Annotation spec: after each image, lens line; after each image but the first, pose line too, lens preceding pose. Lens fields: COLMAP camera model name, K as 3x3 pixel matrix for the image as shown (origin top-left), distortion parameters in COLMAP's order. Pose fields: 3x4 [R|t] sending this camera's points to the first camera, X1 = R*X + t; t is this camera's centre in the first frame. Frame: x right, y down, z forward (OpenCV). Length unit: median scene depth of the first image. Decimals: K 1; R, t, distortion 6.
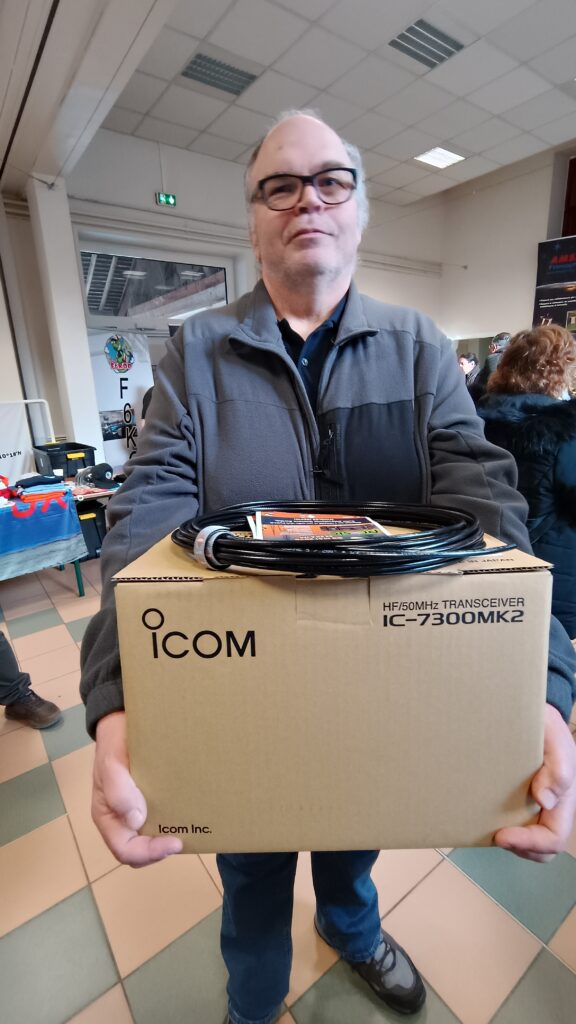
lens RADIAL K [[468.7, 0, 275.9], [0, 468.7, 515.8], [0, 0, 1]] dist [-0.000531, -0.001429]
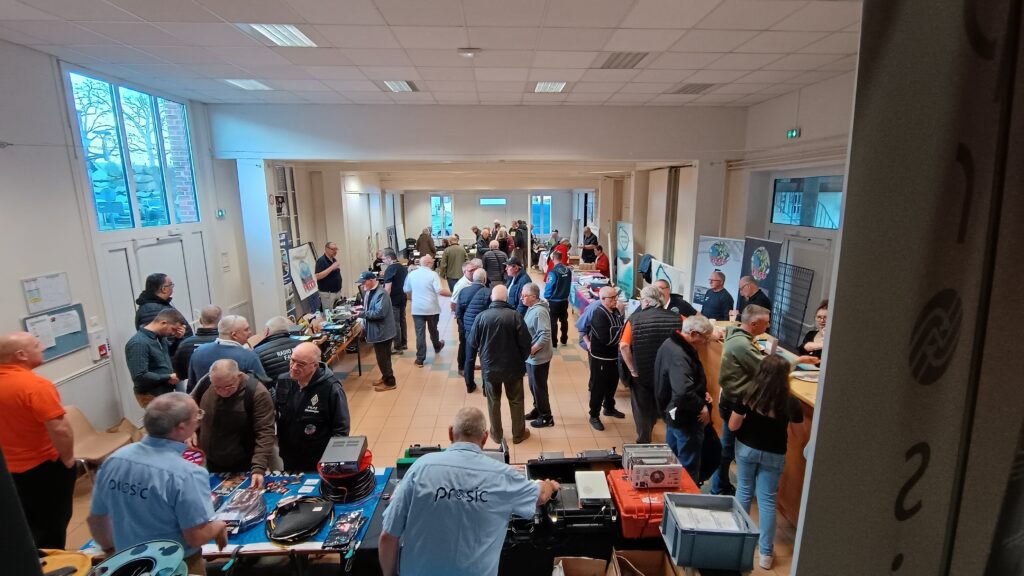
lens RADIAL K [[468.7, 0, 520.3], [0, 468.7, 287.9], [0, 0, 1]] dist [-0.000531, -0.001429]
pose [[-0.534643, 0.207013, -0.819331, 1.224672], [-0.201275, 0.910439, 0.361371, -0.647126], [0.820759, 0.358115, -0.445093, 1.163763]]
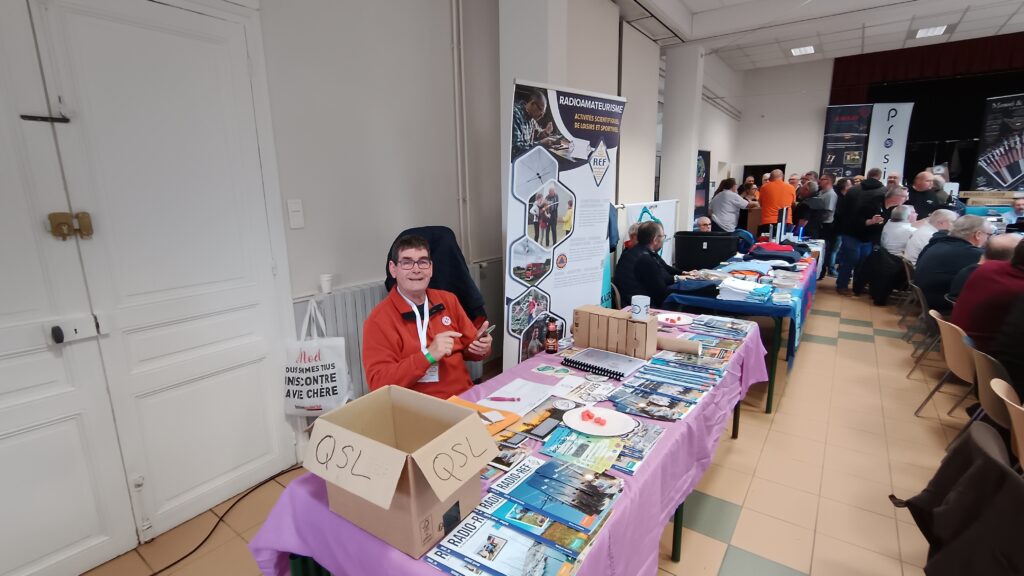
lens RADIAL K [[468.7, 0, 512.2], [0, 468.7, 286.3], [0, 0, 1]] dist [-0.000531, -0.001429]
pose [[0.946161, -0.038549, 0.321394, -1.236041], [0.064872, 0.995322, -0.071596, 0.059044], [-0.317130, 0.088591, 0.944235, -0.092994]]
